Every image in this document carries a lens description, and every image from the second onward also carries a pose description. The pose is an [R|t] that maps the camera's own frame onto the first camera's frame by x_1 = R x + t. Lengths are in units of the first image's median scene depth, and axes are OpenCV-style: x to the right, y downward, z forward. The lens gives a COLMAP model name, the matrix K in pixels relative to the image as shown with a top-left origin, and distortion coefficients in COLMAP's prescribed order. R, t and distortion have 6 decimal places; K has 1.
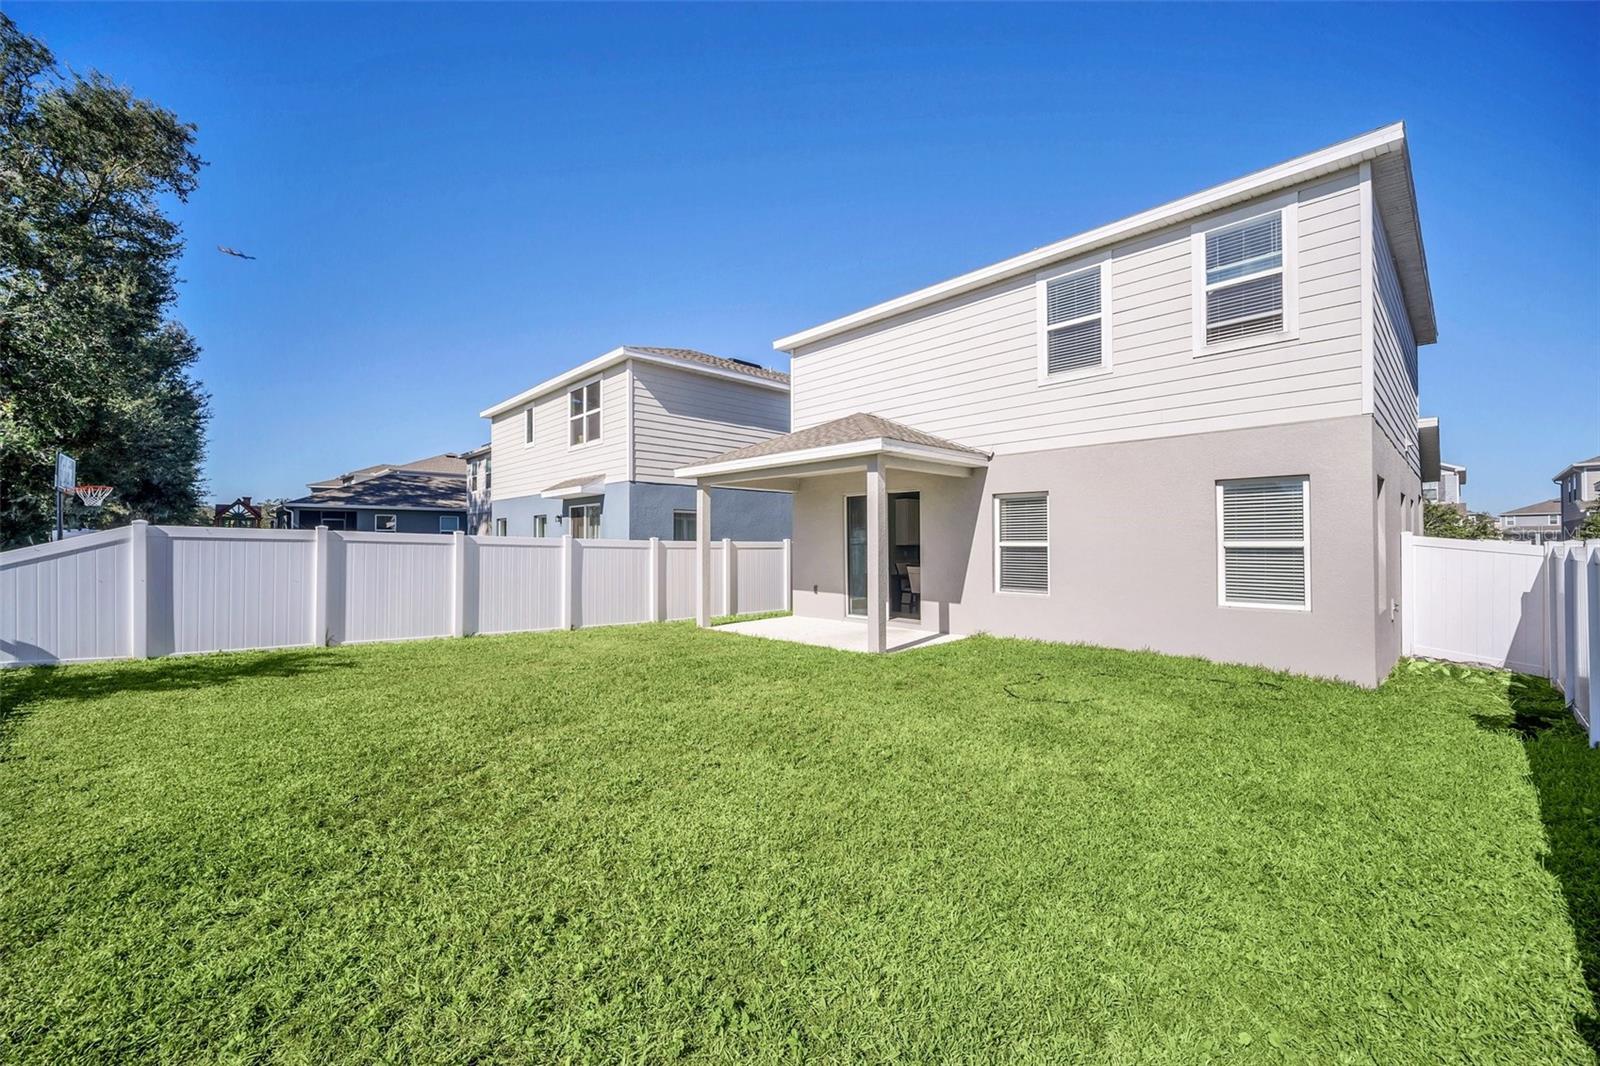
lens RADIAL K [[634.7, 0, 791.0], [0, 634.7, 534.4], [0, 0, 1]] dist [-0.003631, -0.000530]
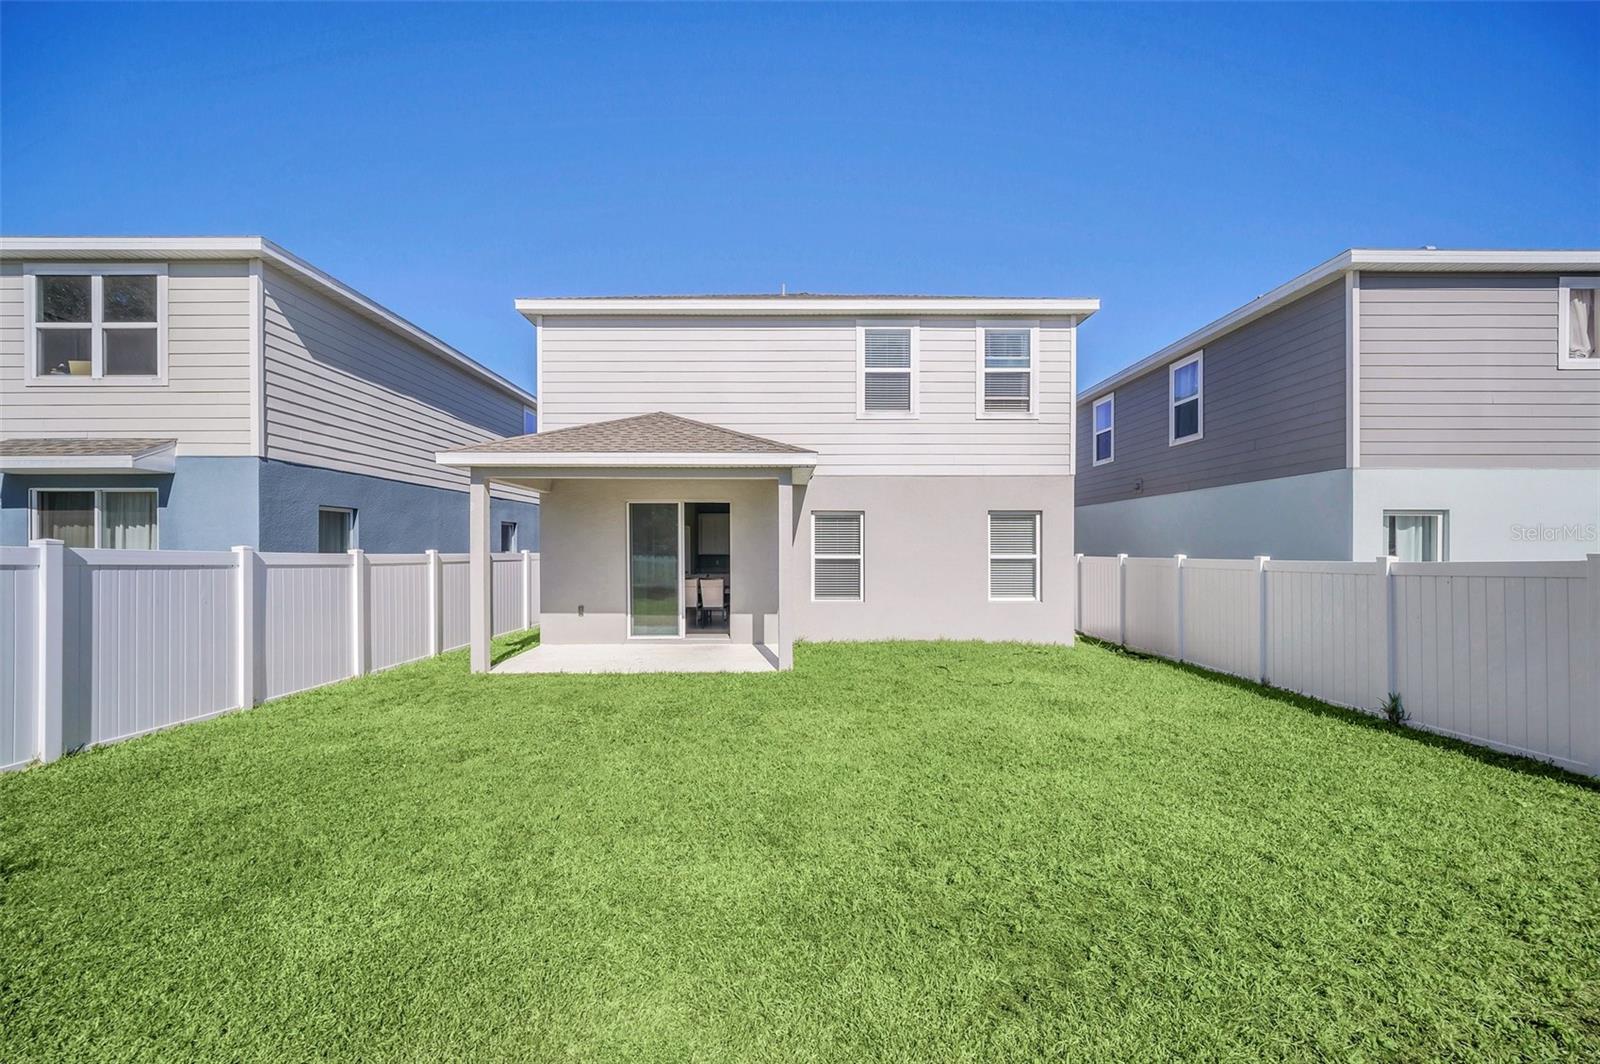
lens RADIAL K [[634.7, 0, 786.3], [0, 634.7, 554.5], [0, 0, 1]] dist [-0.003631, -0.000530]
pose [[0.685221, -0.000091, 0.728335, -0.479202], [-0.008778, 0.999926, 0.008383, 0.002306], [-0.728282, -0.012137, 0.685170, 0.276789]]
